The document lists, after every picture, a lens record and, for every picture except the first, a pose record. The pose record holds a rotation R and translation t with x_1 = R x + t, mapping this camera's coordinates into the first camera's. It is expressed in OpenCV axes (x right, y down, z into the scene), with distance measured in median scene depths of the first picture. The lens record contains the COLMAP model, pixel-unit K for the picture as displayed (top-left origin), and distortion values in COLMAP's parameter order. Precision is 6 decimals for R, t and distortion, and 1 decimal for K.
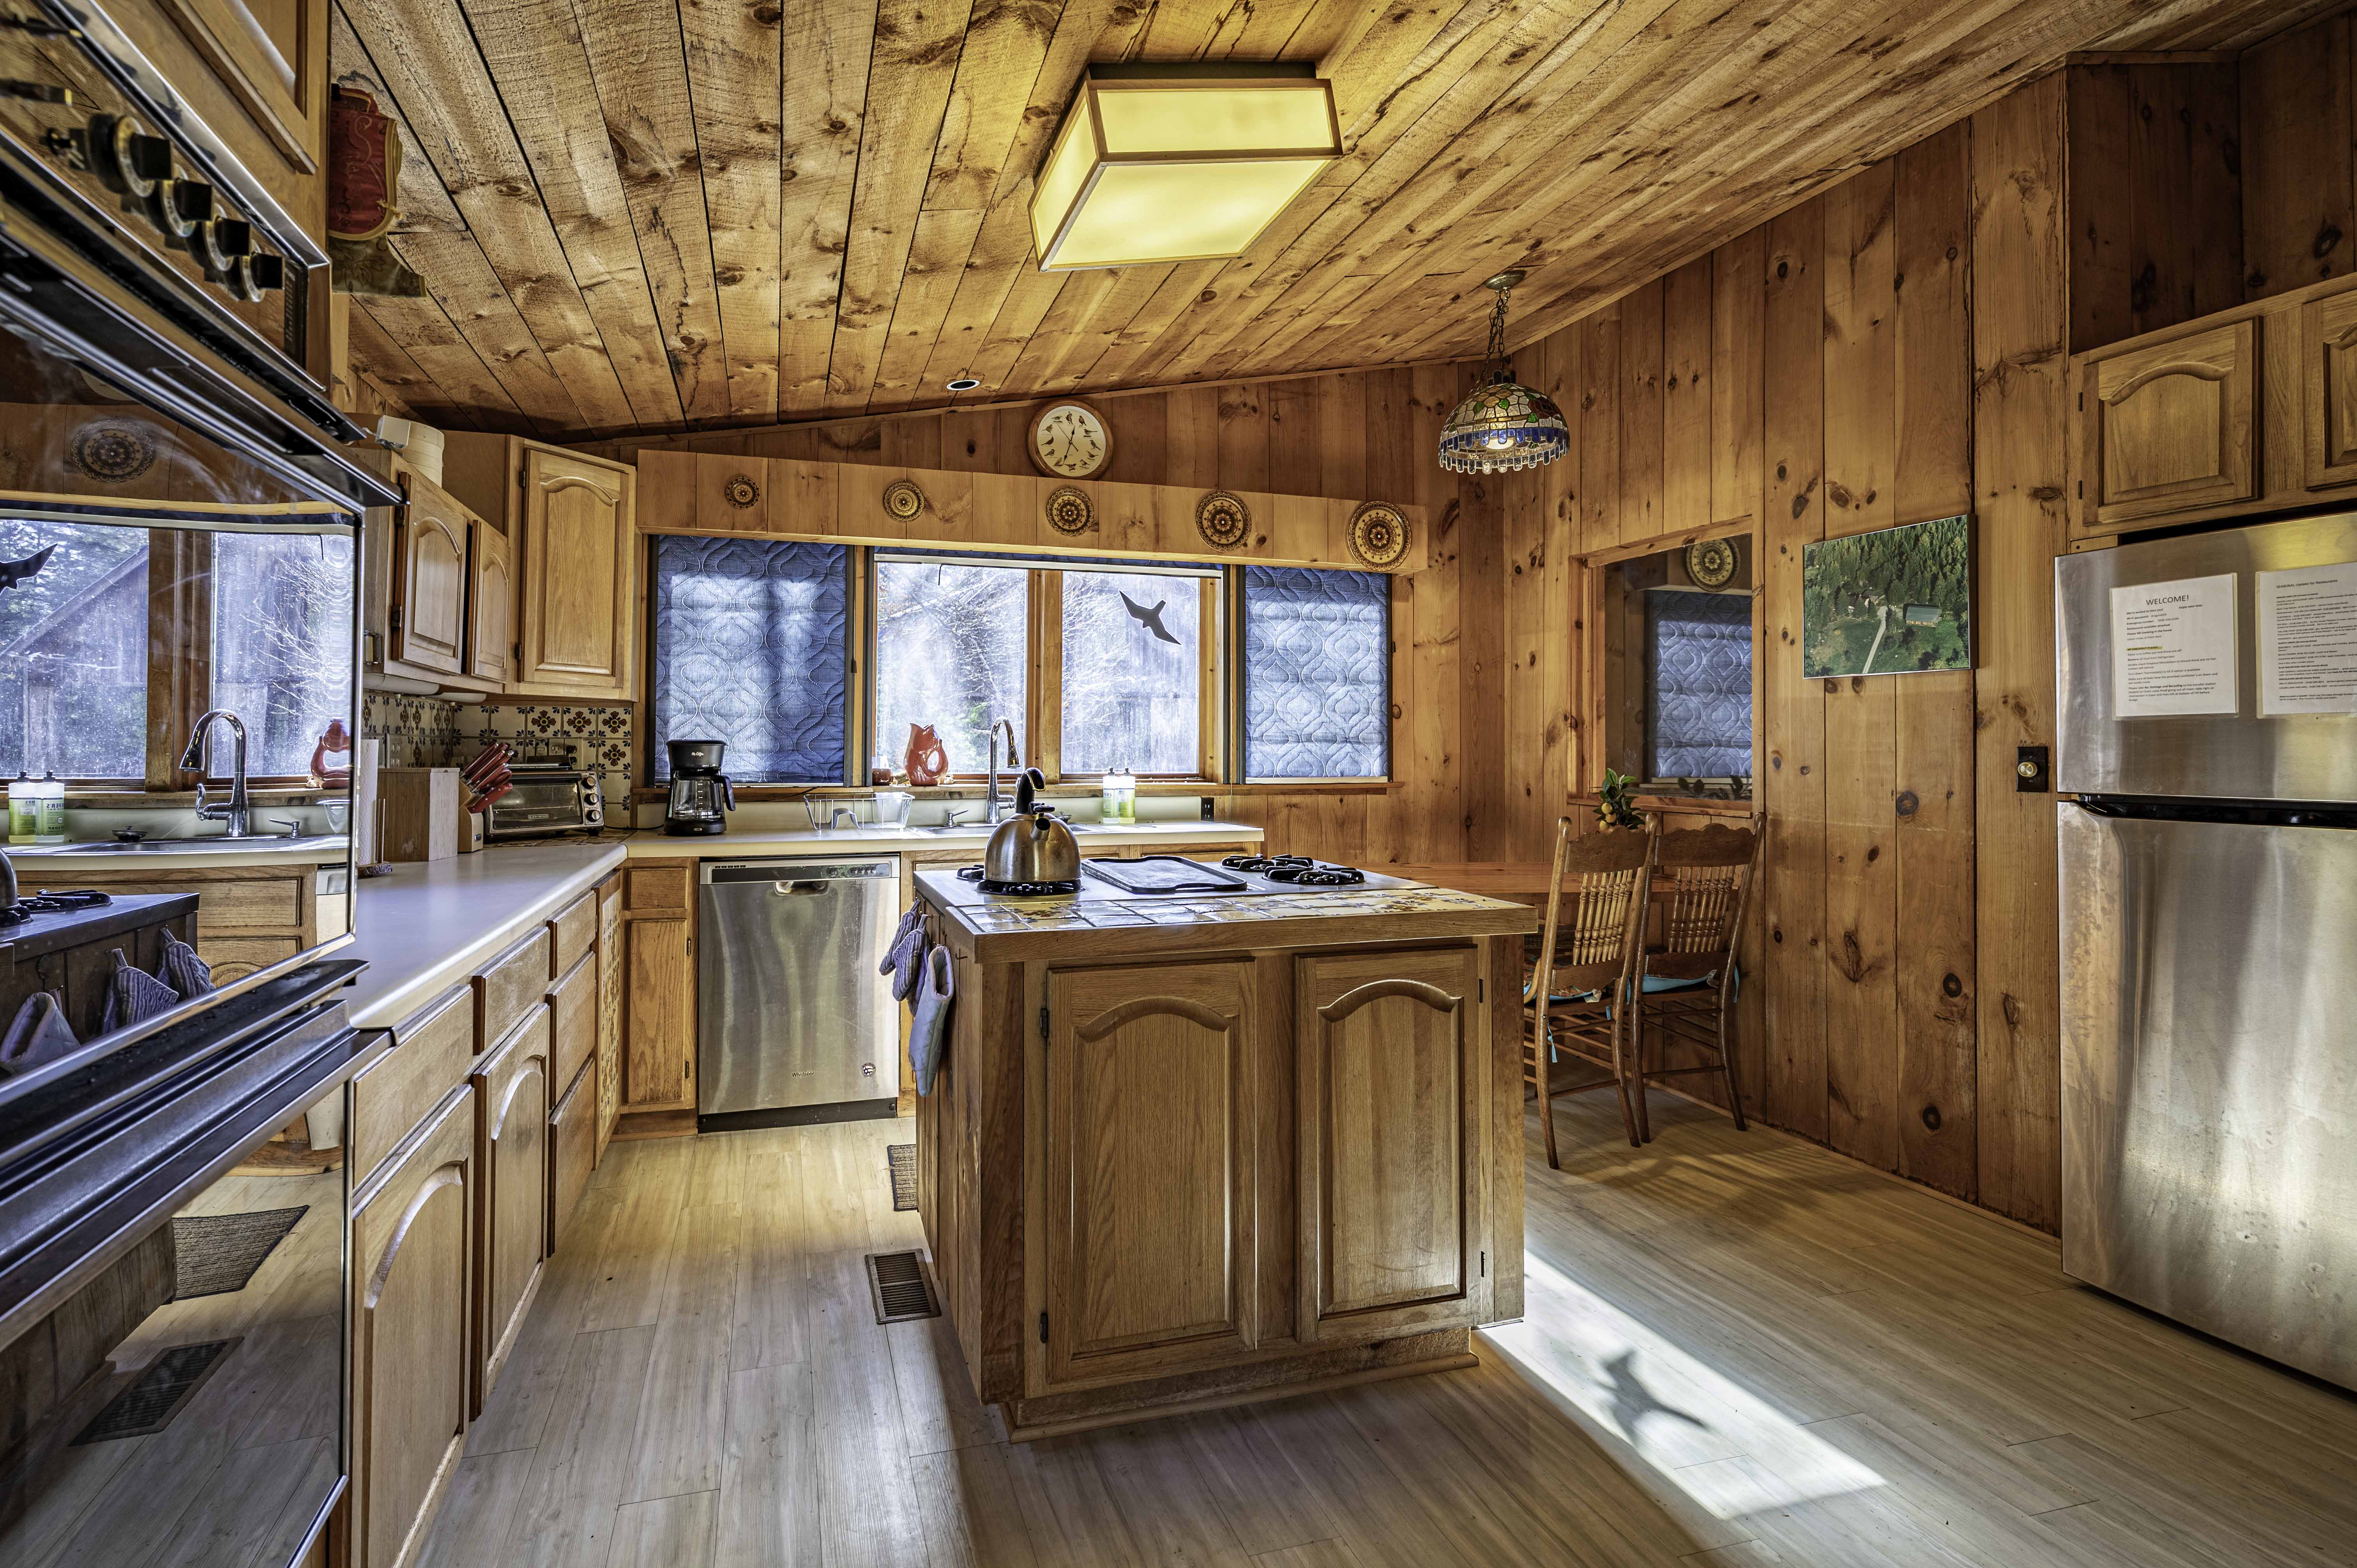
lens RADIAL K [[1154.9, 0, 1169.5], [0, 1154.9, 726.0], [0, 0, 1]] dist [0.000464, 0.000107]
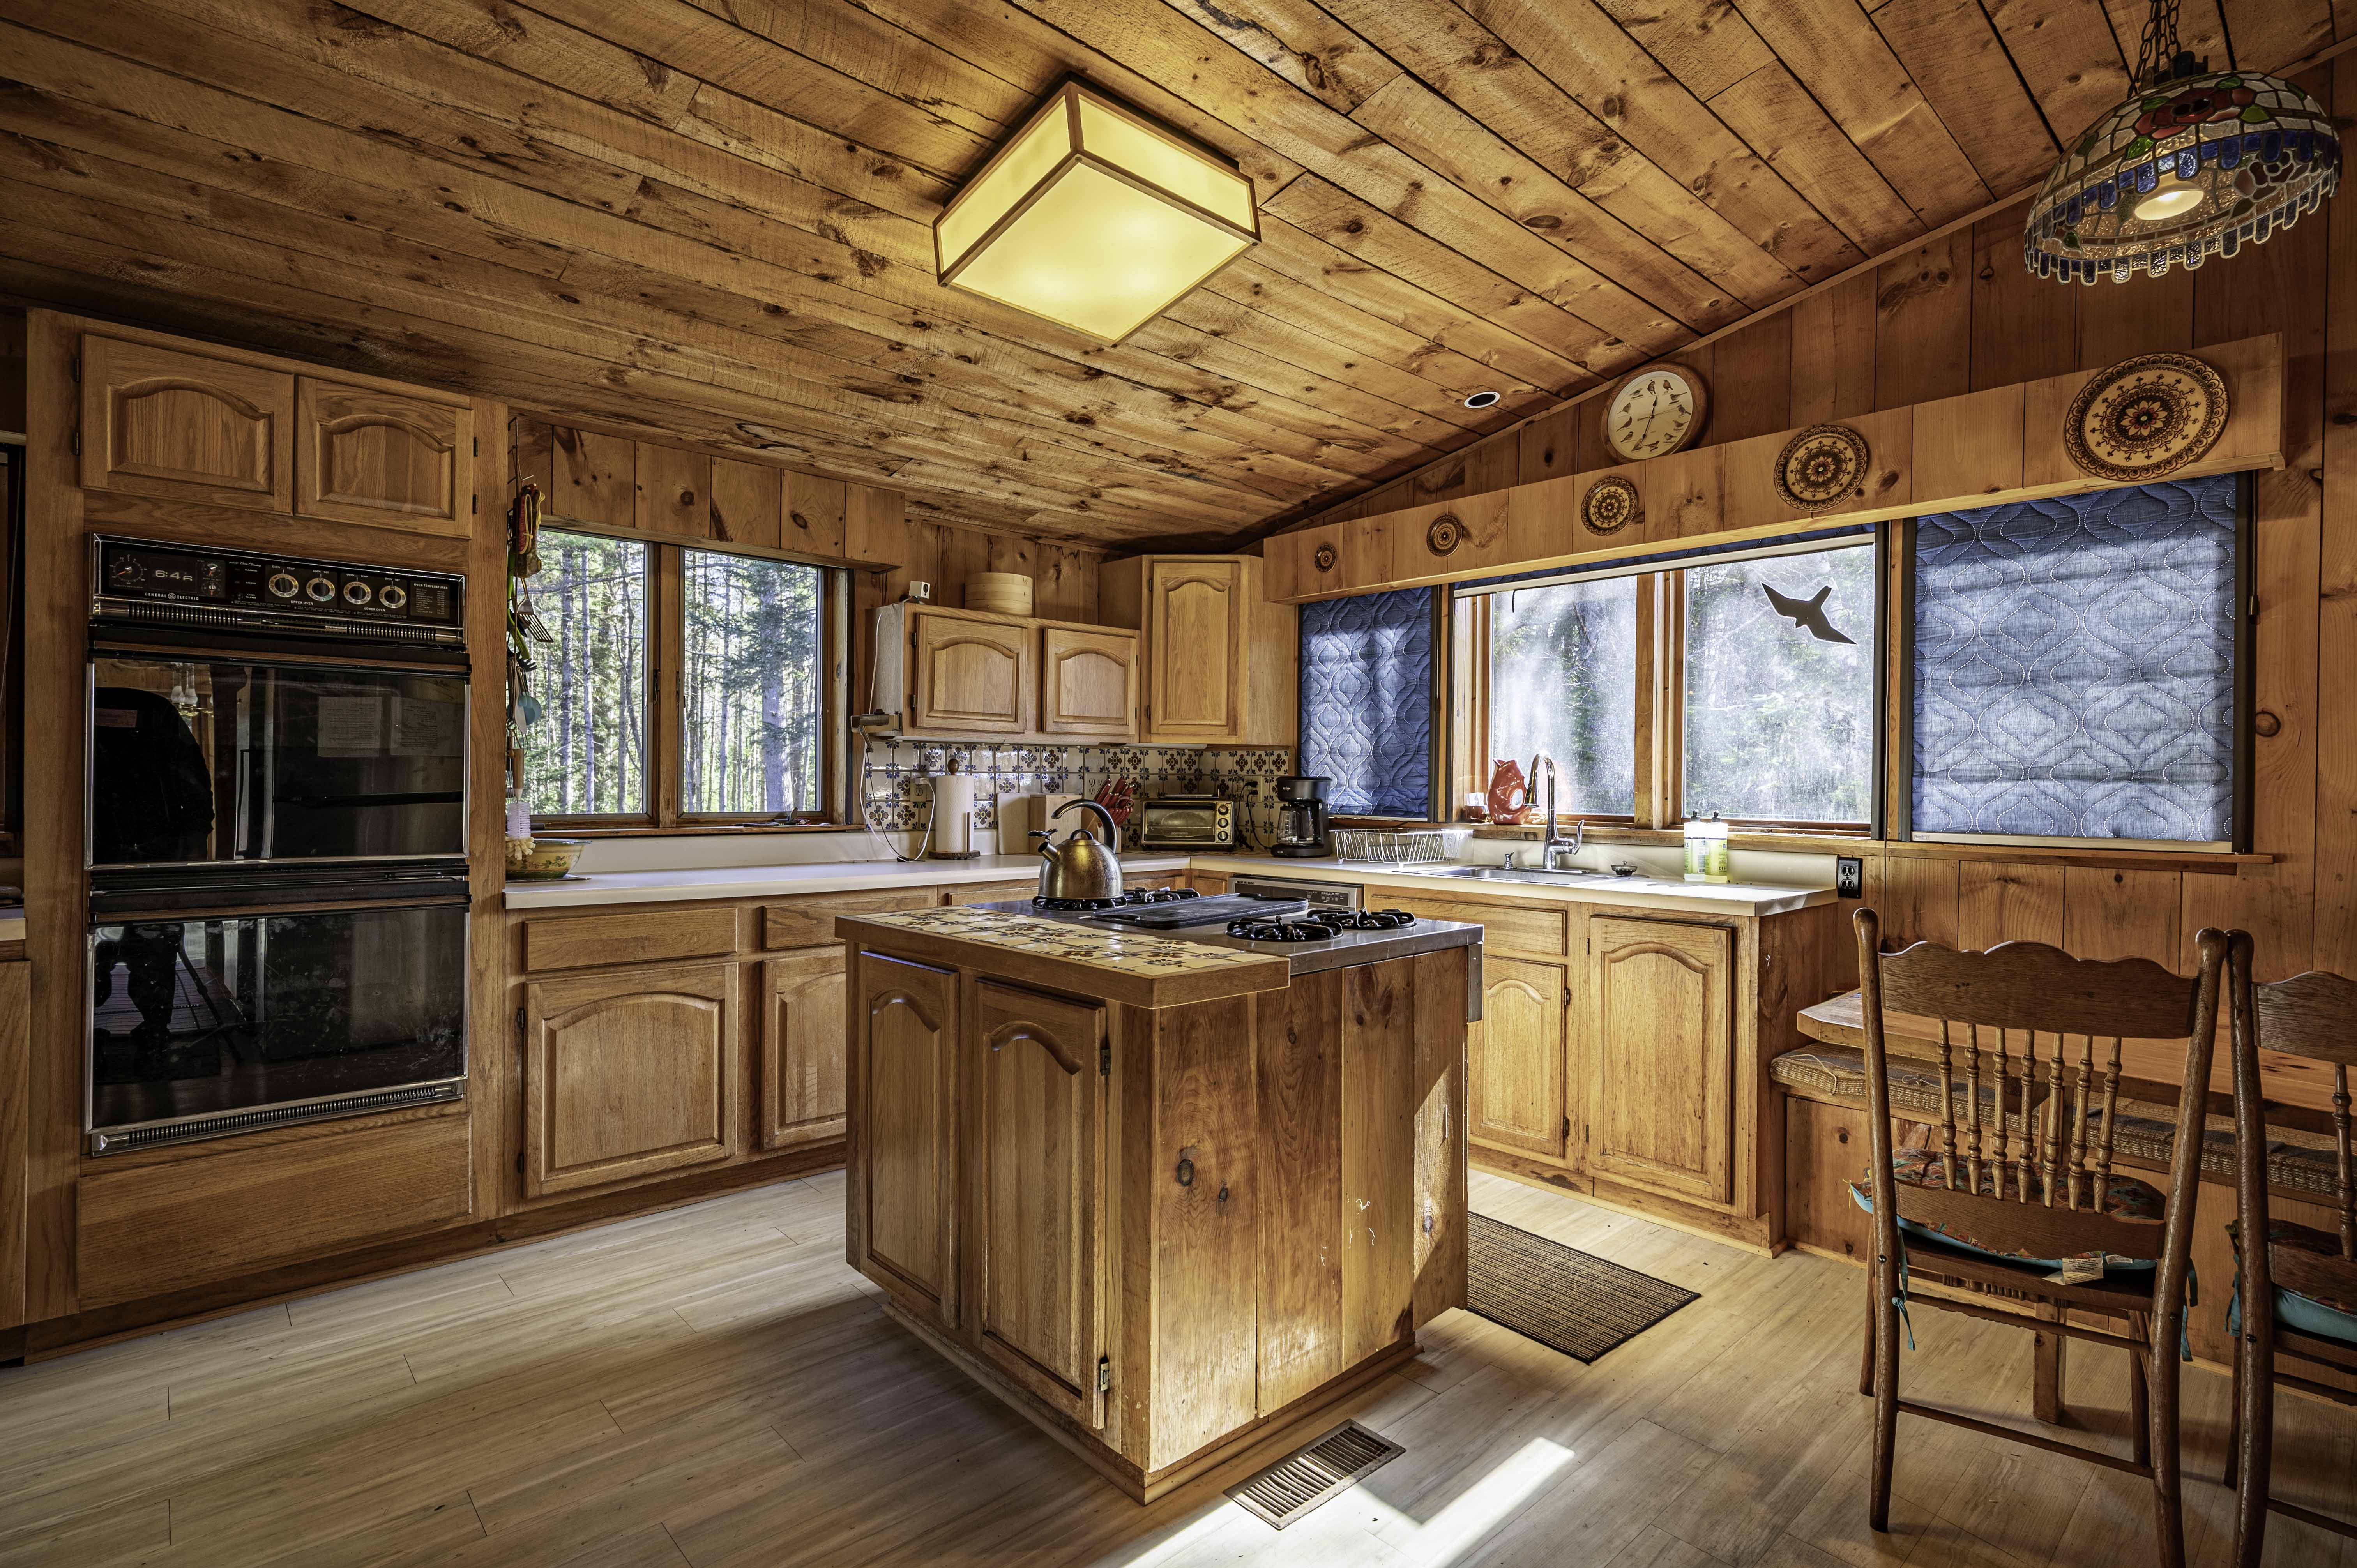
lens RADIAL K [[1173.4, 0, 1178.5], [0, 1173.4, 784.0], [0, 0, 1]] dist [0.003252, 0.000908]
pose [[0.413979, 0.004218, -0.910277, 0.548143], [0.009207, 0.999919, 0.008821, 0.006901], [0.910240, -0.012033, 0.413906, 0.345719]]
